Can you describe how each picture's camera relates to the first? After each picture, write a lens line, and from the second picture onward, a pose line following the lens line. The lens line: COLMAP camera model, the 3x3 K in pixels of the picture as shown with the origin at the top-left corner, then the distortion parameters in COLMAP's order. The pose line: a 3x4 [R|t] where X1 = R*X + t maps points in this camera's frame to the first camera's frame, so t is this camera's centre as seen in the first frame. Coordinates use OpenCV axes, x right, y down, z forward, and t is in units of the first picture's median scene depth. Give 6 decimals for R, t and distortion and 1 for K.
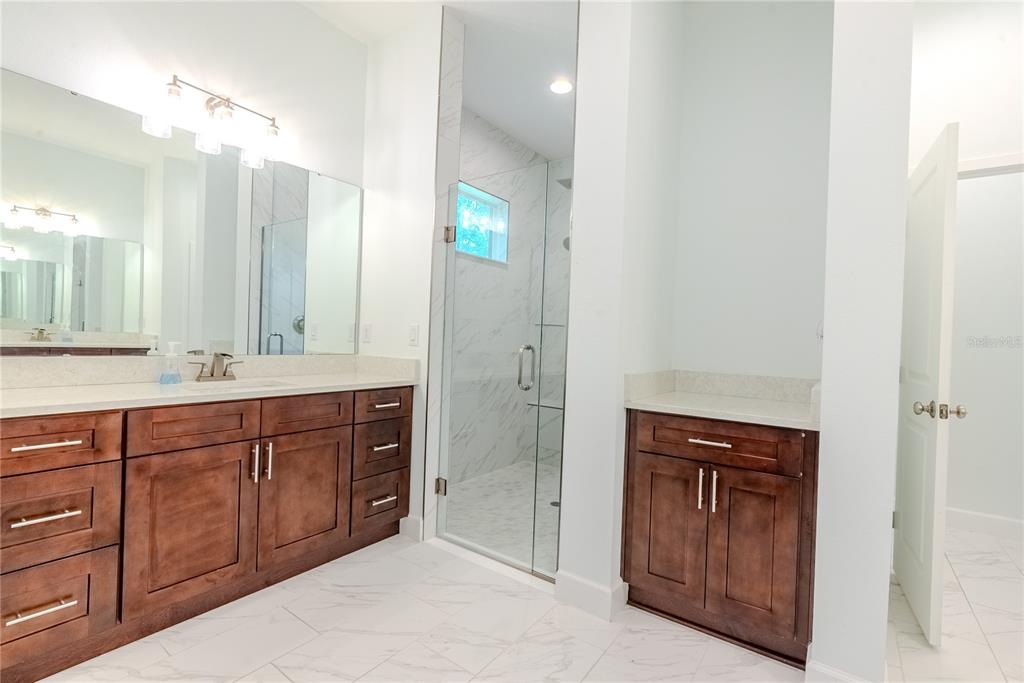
lens RADIAL K [[461.0, 0, 514.0], [0, 461.0, 338.0], [0, 0, 1]] dist [-0.000664, 0.000181]
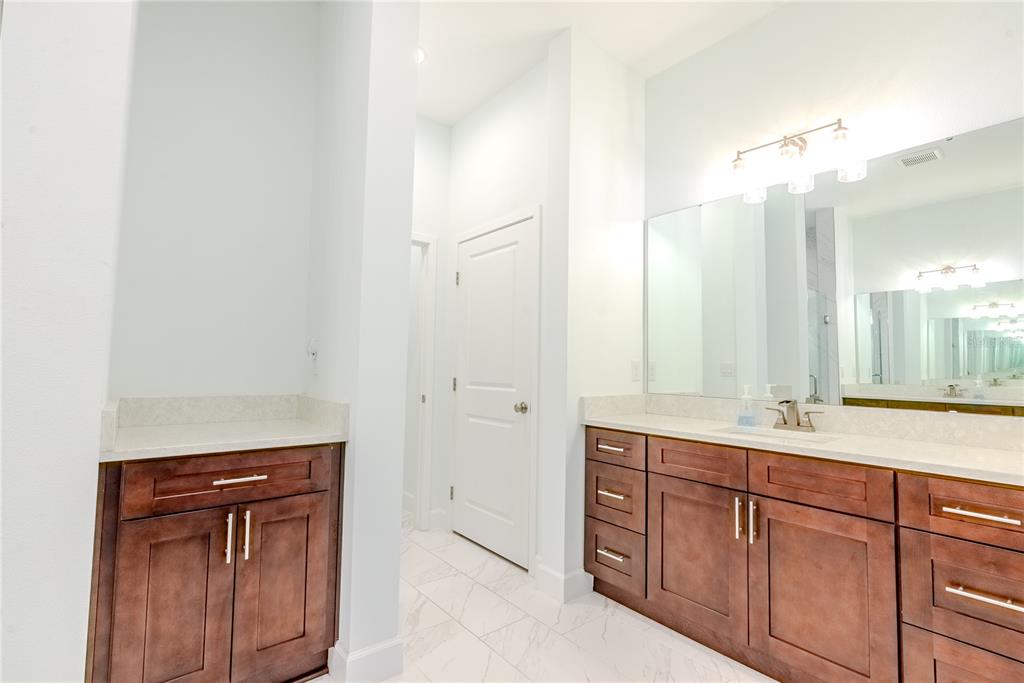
lens RADIAL K [[461.0, 0, 514.0], [0, 461.0, 338.0], [0, 0, 1]] dist [-0.000664, 0.000181]
pose [[0.278326, 0.030884, 0.959990, -0.263775], [-0.006210, 0.999520, -0.030356, -0.012428], [-0.960467, 0.002487, 0.278384, 0.275979]]
